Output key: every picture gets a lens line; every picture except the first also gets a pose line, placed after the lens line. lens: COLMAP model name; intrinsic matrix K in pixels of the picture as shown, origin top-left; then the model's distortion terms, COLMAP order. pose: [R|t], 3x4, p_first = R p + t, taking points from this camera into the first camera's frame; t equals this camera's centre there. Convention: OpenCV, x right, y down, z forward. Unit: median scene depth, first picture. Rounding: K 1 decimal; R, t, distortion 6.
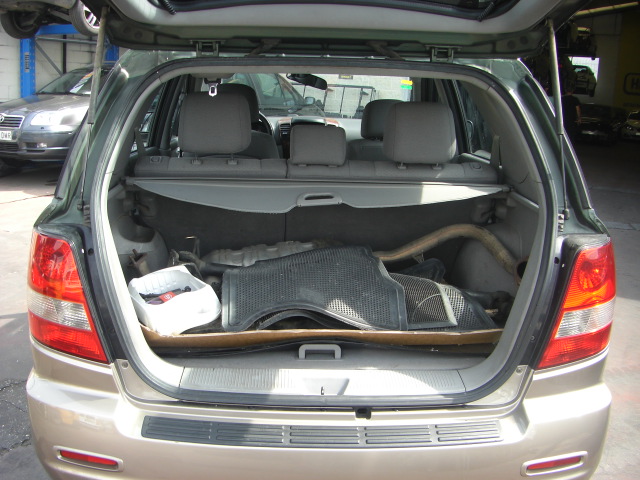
lens RADIAL K [[720.2, 0, 296.9], [0, 720.2, 275.3], [0, 0, 1]] dist [-0.189977, 0.114489]
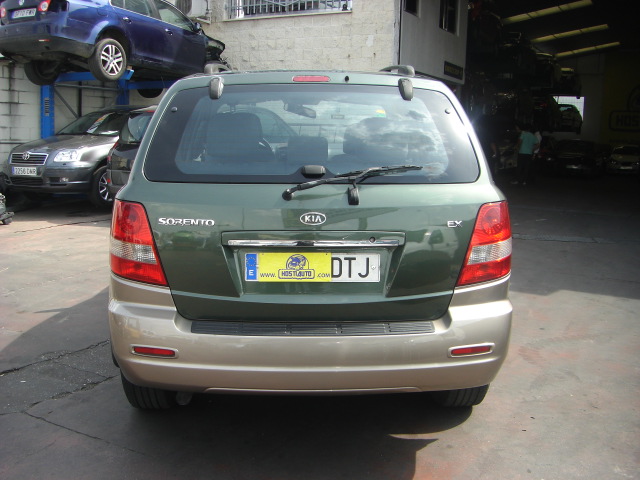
lens RADIAL K [[720.2, 0, 296.9], [0, 720.2, 275.3], [0, 0, 1]] dist [-0.189977, 0.114489]
pose [[0.999844, -0.017603, 0.001342, 0.000703], [0.017652, 0.997892, -0.062451, 0.035758], [-0.000240, 0.062465, 0.998047, -0.089970]]
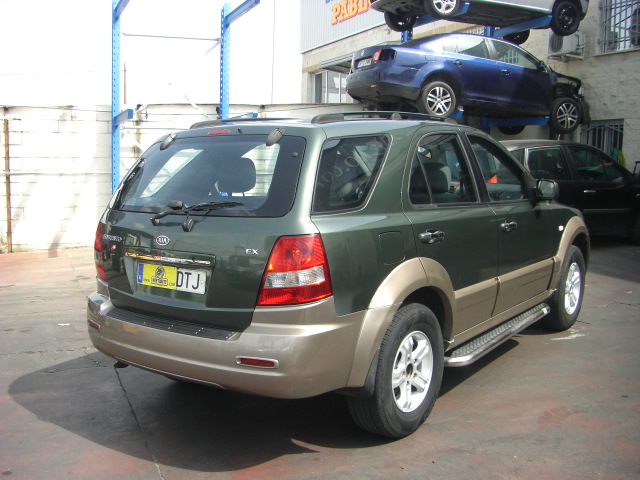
lens RADIAL K [[720.2, 0, 296.9], [0, 720.2, 275.3], [0, 0, 1]] dist [-0.189977, 0.114489]
pose [[0.774348, 0.071645, -0.628690, 0.272318], [-0.143018, 0.987675, -0.063598, 0.028523], [0.616385, 0.139162, 0.775051, -0.056461]]
